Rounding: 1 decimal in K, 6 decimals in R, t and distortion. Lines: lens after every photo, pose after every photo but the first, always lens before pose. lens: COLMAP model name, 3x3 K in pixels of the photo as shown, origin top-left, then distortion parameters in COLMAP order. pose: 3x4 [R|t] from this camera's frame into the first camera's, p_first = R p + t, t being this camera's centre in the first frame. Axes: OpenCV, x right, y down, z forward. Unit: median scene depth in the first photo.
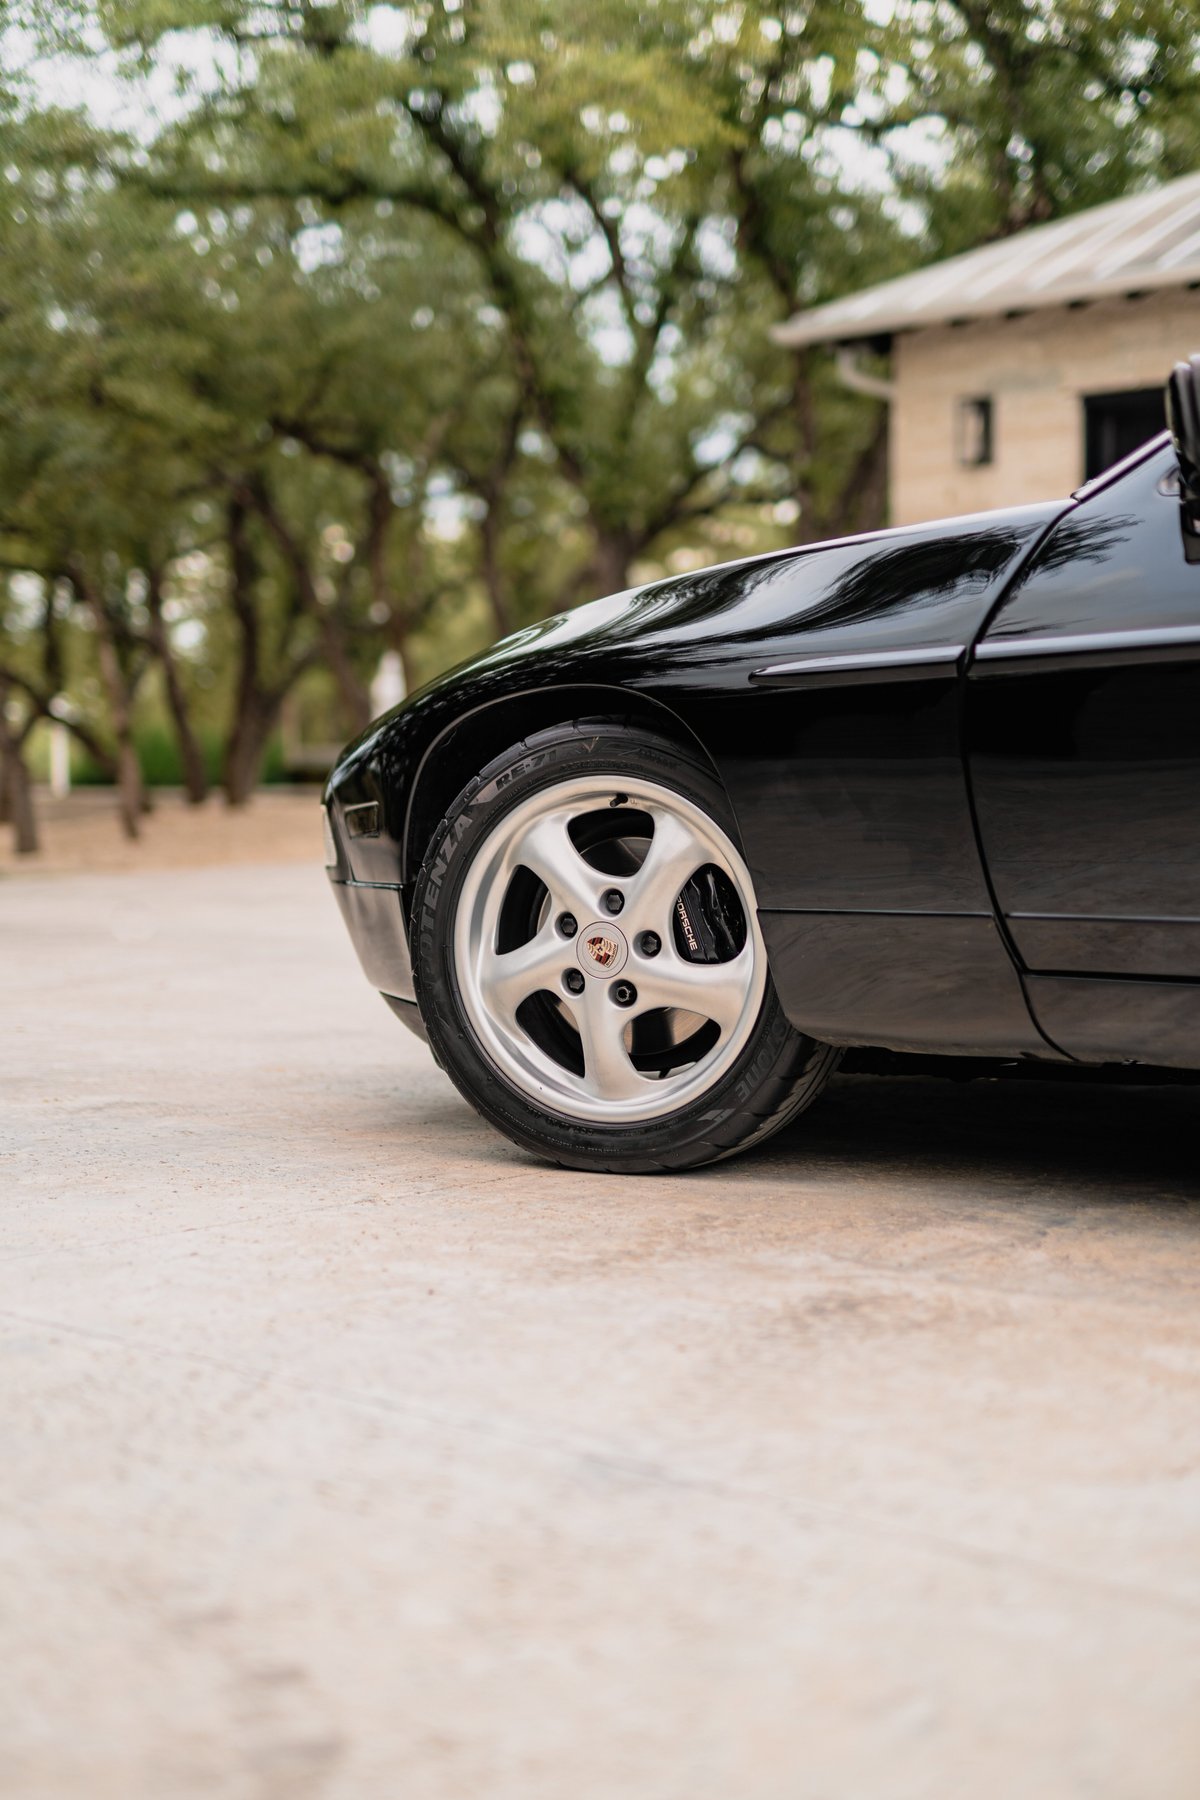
lens RADIAL K [[2573.0, 0, 607.0], [0, 2573.0, 893.1], [0, 0, 1]] dist [0.048710, 0.000000]
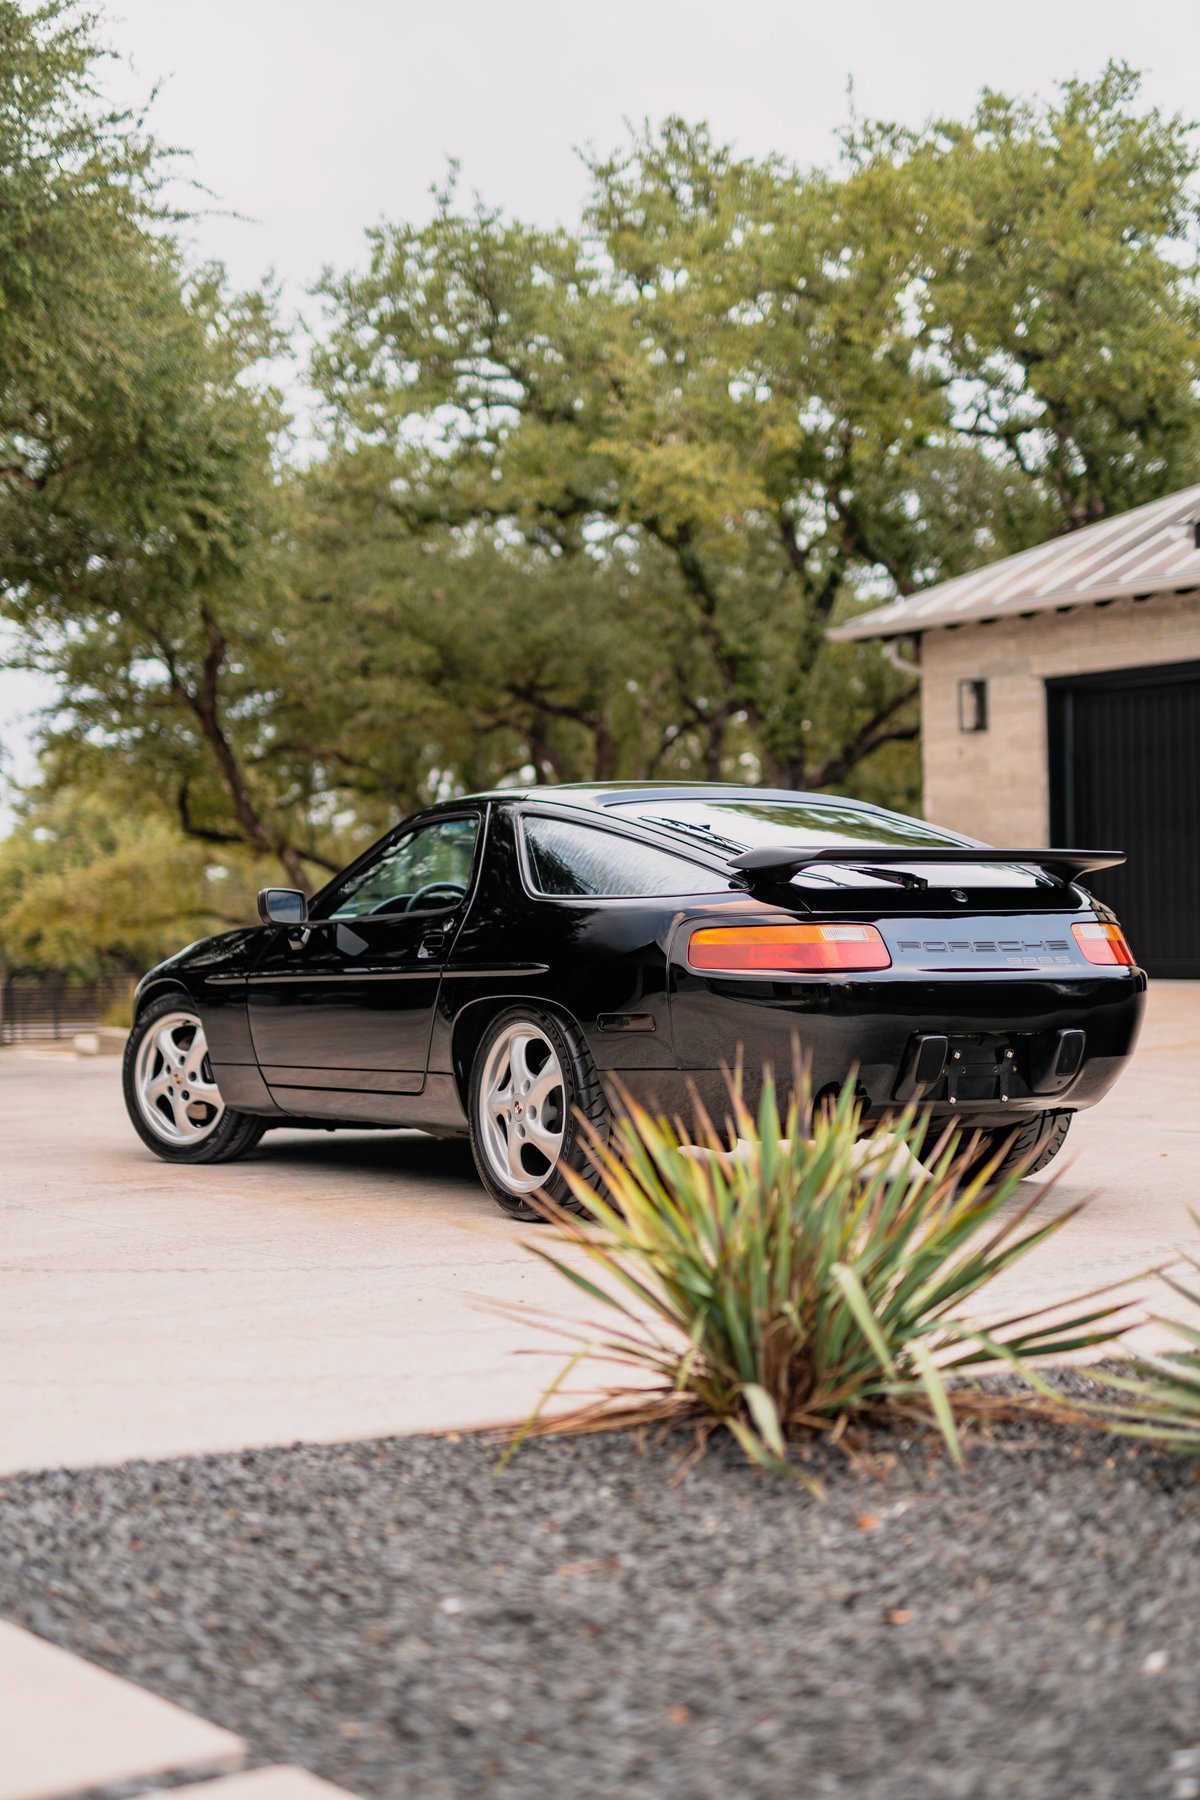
lens RADIAL K [[2573.0, 0, 589.8], [0, 2573.0, 903.7], [0, 0, 1]] dist [0.048710, 0.000000]
pose [[0.981979, -0.010198, -0.188714, 0.893216], [-0.000463, 0.998410, -0.056363, -0.008393], [0.188989, 0.055435, 0.980413, -1.496206]]
